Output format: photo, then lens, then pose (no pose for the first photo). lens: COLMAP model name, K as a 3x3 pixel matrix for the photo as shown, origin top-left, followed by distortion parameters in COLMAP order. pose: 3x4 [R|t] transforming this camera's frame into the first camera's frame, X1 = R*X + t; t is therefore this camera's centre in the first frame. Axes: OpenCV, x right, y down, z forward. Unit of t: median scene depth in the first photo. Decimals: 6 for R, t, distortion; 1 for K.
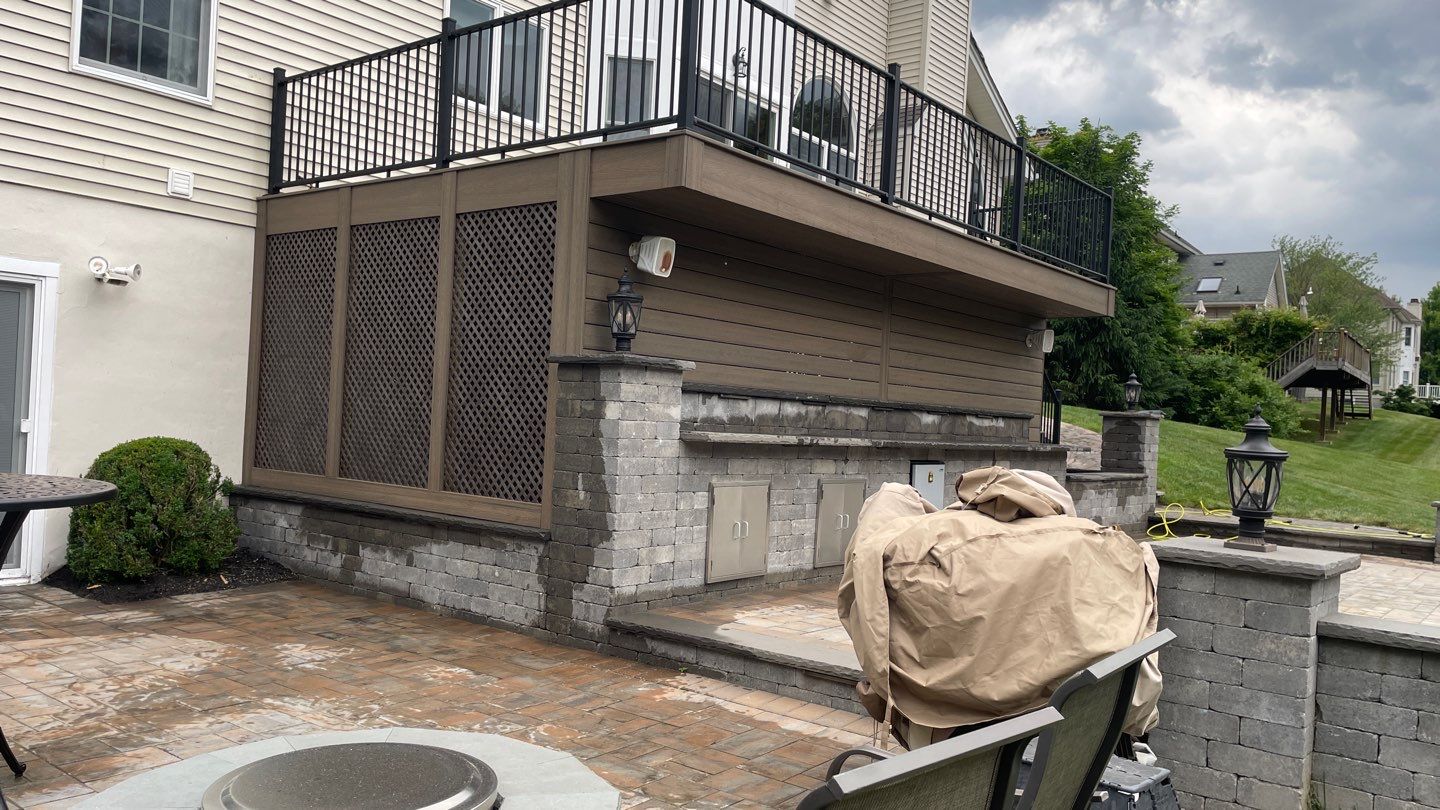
lens RADIAL K [[1083.3, 0, 715.5], [0, 1083.3, 420.3], [0, 0, 1]] dist [0.096672, -0.134018]
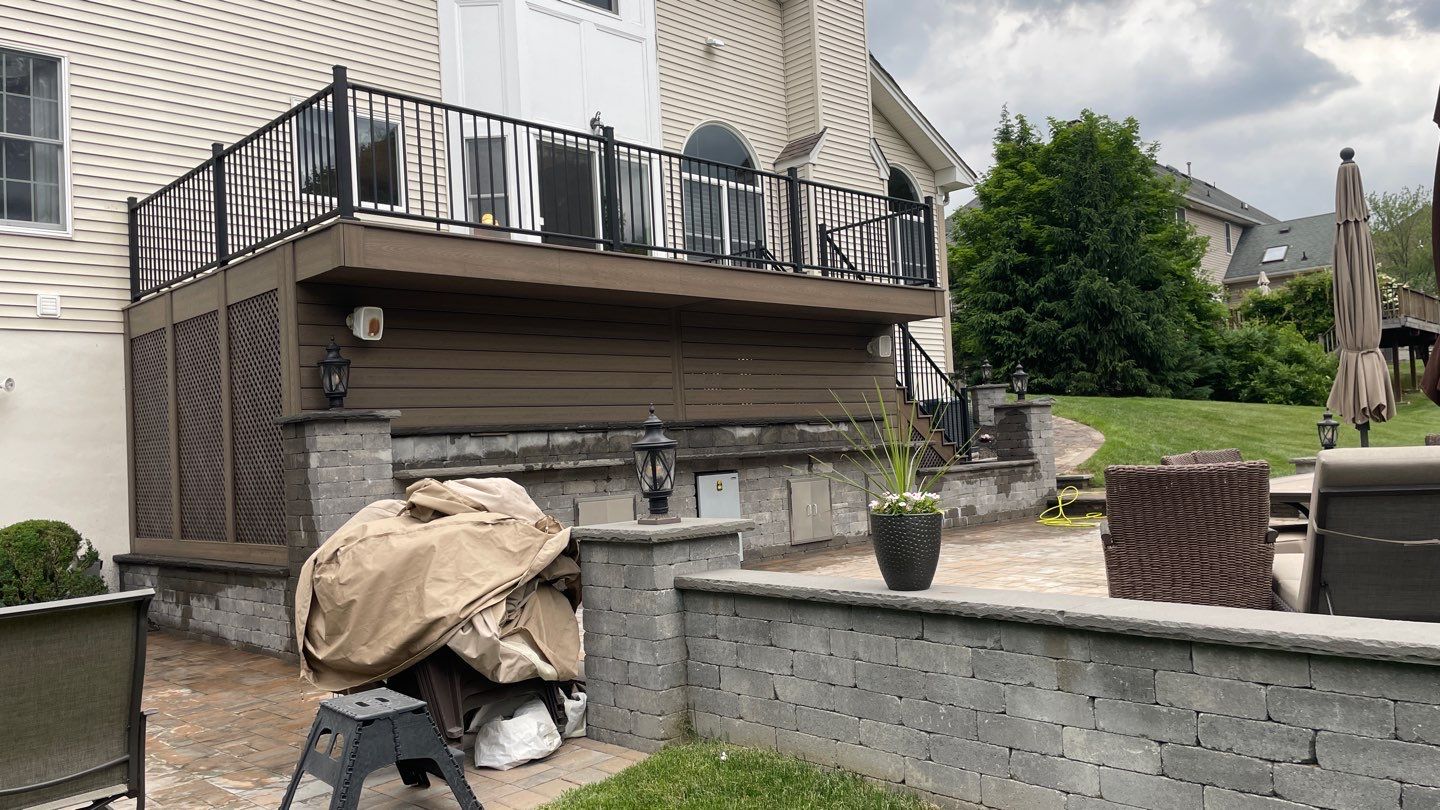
lens RADIAL K [[1082.0, 0, 718.8], [0, 1082.0, 409.5], [0, 0, 1]] dist [0.096781, -0.128147]
pose [[0.987043, -0.110312, -0.116522, 0.373488], [0.105684, 0.993372, -0.045194, 0.028181], [0.120735, 0.032294, 0.992159, -0.096277]]
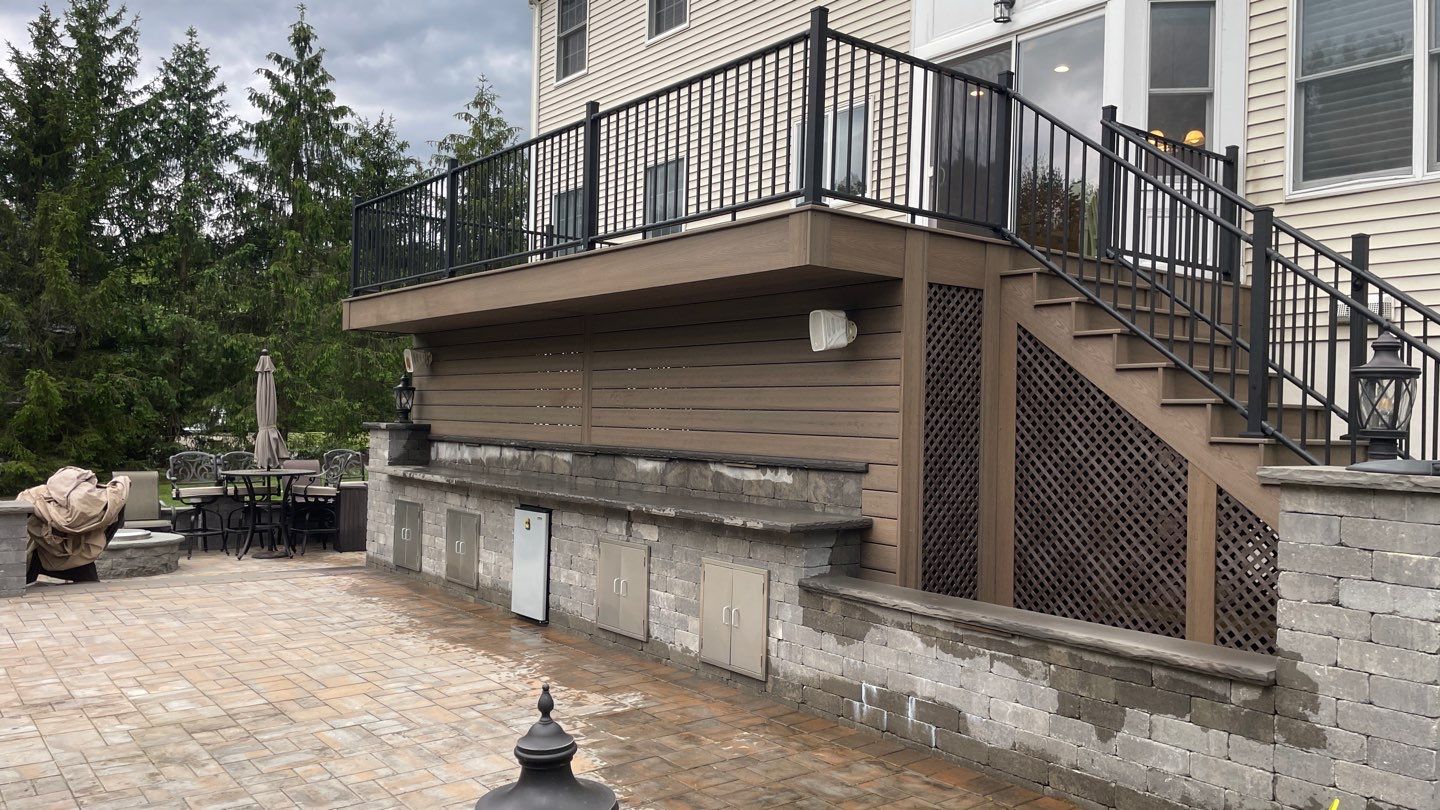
lens RADIAL K [[1071.9, 0, 720.0], [0, 1071.9, 405.0], [0, 0, 1]] dist [0.088681, -0.122171]
pose [[-0.229410, -0.066958, -0.971024, 1.204129], [-0.035351, 0.997546, -0.060435, -0.000236], [0.972688, 0.020462, -0.231214, 1.543418]]
